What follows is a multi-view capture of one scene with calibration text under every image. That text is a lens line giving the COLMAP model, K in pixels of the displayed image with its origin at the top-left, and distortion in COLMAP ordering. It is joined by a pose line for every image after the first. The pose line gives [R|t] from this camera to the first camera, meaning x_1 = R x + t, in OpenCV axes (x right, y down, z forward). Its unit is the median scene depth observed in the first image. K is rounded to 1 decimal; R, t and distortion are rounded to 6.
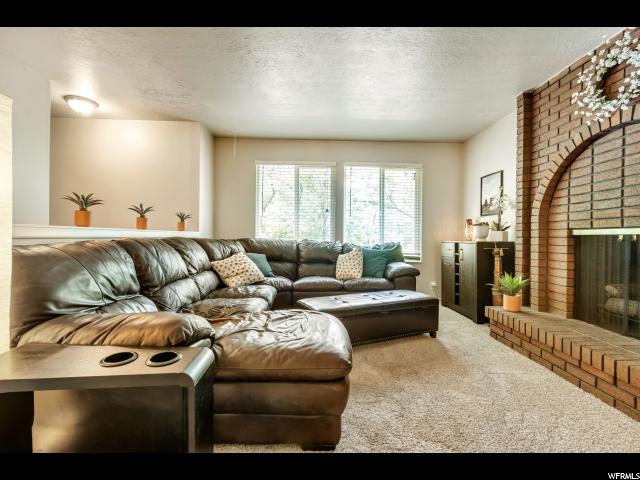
lens RADIAL K [[297.0, 0, 321.8], [0, 297.0, 238.1], [0, 0, 1]] dist [0.001877, 0.001062]
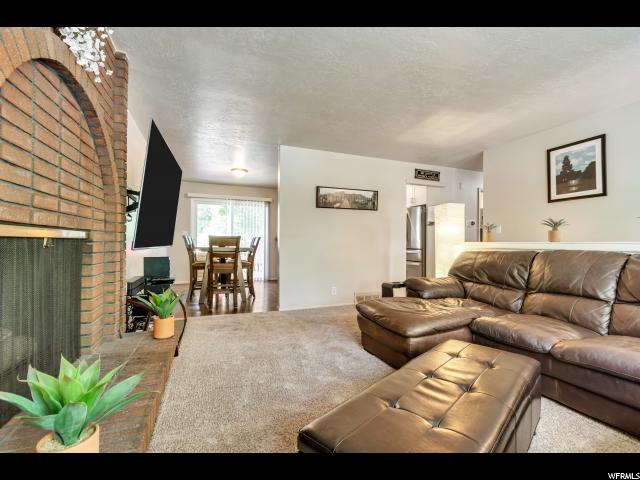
lens RADIAL K [[274.8, 0, 320.4], [0, 274.8, 241.5], [0, 0, 1]] dist [-0.000754, -0.000030]
pose [[-0.932529, -0.015836, -0.360747, 0.444283], [-0.015329, 0.999873, -0.004267, -0.012631], [0.360769, 0.001551, -0.932654, 1.375656]]
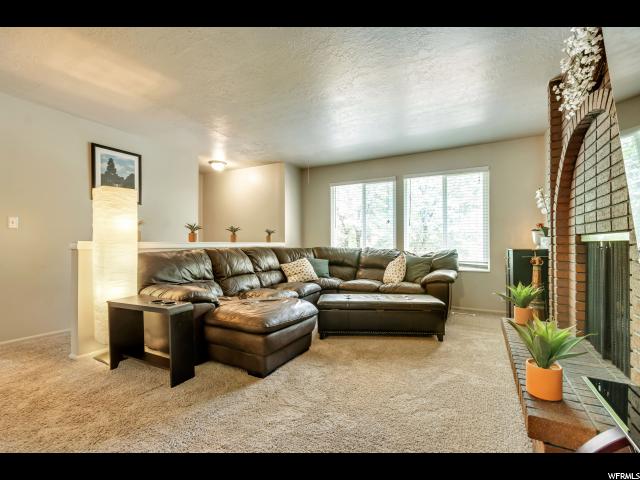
lens RADIAL K [[297.0, 0, 319.6], [0, 297.0, 241.9], [0, 0, 1]] dist [0.001877, 0.001062]
pose [[0.862166, -0.015997, -0.506374, 0.502928], [0.009370, 0.999834, -0.015633, -0.002081], [0.506540, 0.008733, 0.862172, -0.109700]]
